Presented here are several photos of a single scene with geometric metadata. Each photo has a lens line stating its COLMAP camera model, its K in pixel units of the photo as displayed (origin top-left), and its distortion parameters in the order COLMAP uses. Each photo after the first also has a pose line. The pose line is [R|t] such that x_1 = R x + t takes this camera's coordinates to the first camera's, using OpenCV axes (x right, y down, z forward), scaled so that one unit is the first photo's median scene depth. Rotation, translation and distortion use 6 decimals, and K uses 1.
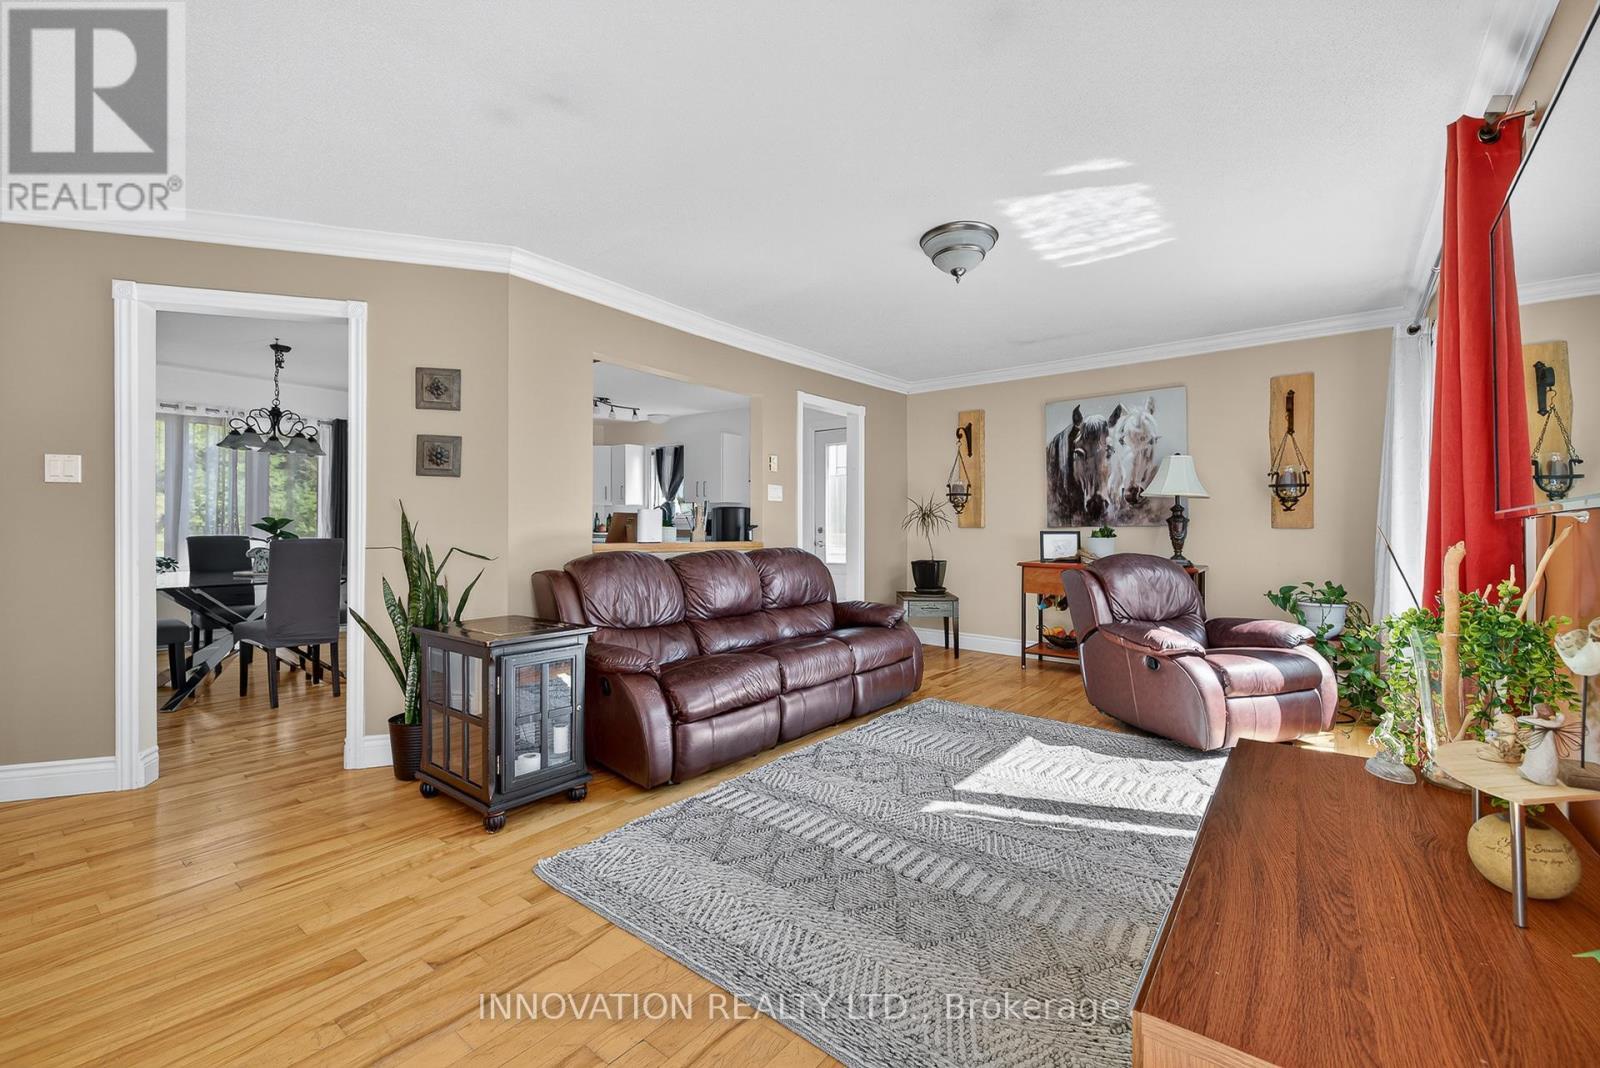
lens RADIAL K [[670.3, 0, 791.0], [0, 670.3, 526.8], [0, 0, 1]] dist [0.000083, 0.000061]
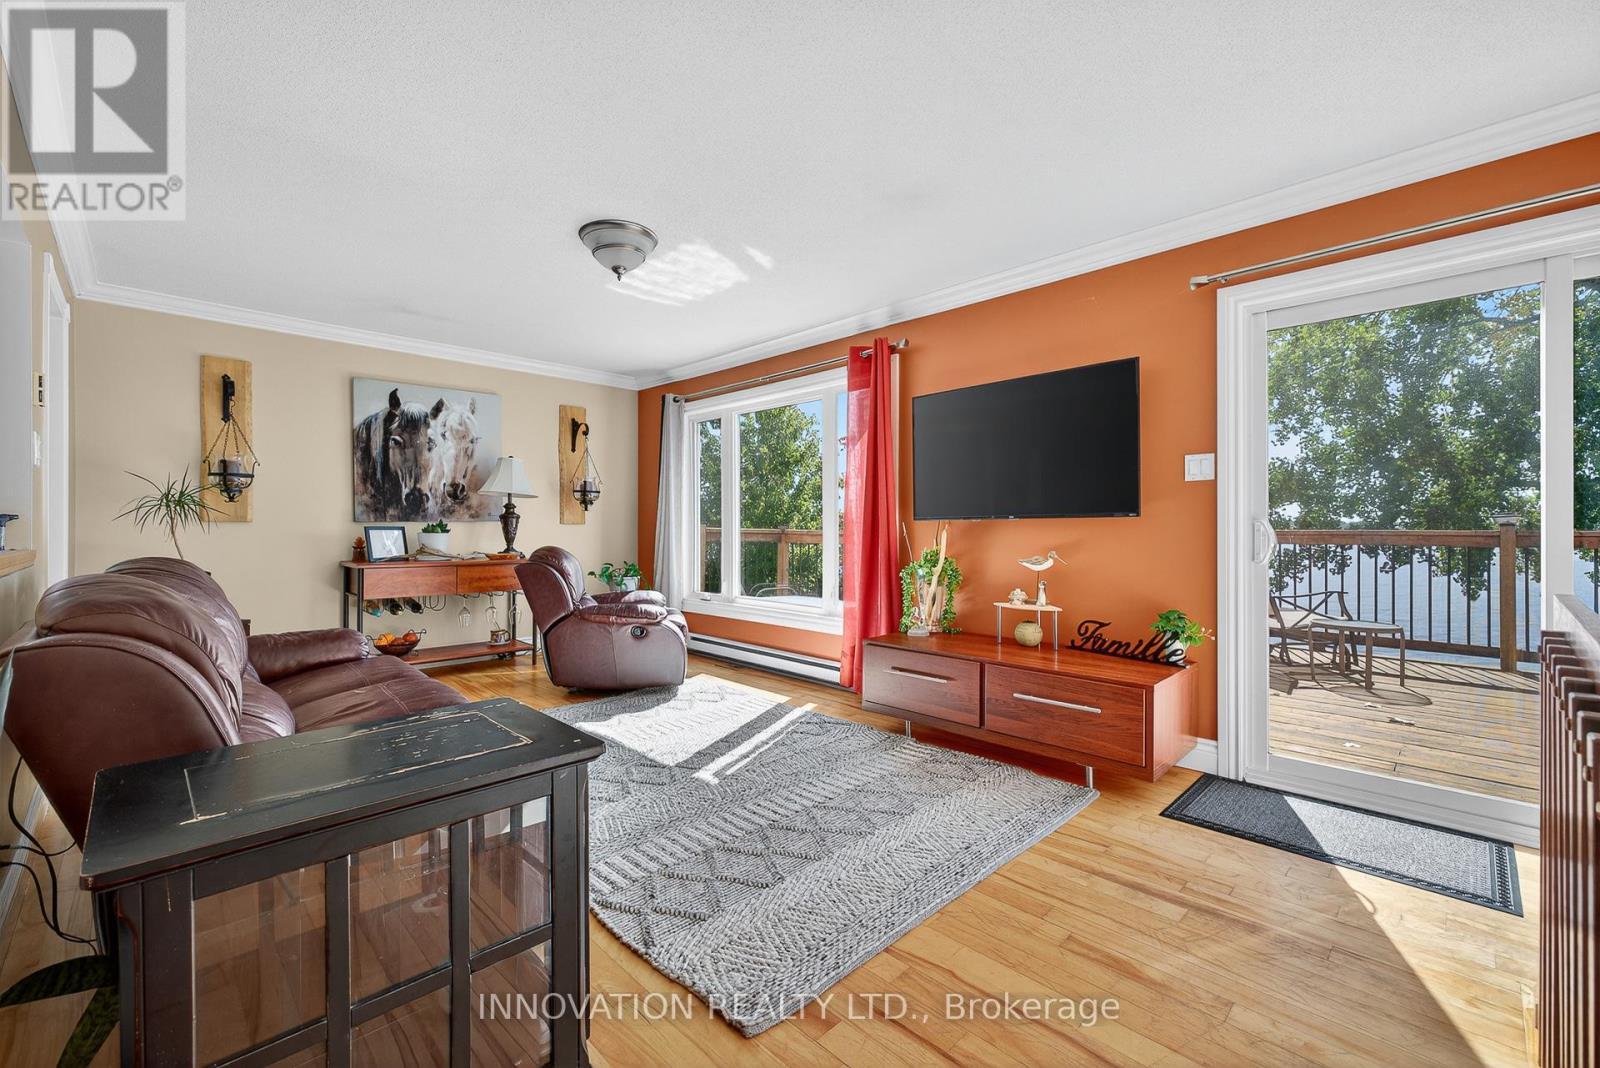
lens RADIAL K [[670.3, 0, 791.0], [0, 670.3, 526.8], [0, 0, 1]] dist [0.000083, 0.000061]
pose [[0.114565, 0.000445, 0.993416, -0.443998], [-0.003202, 0.999995, -0.000079, 0.005585], [-0.993411, -0.003171, 0.114566, 0.383607]]
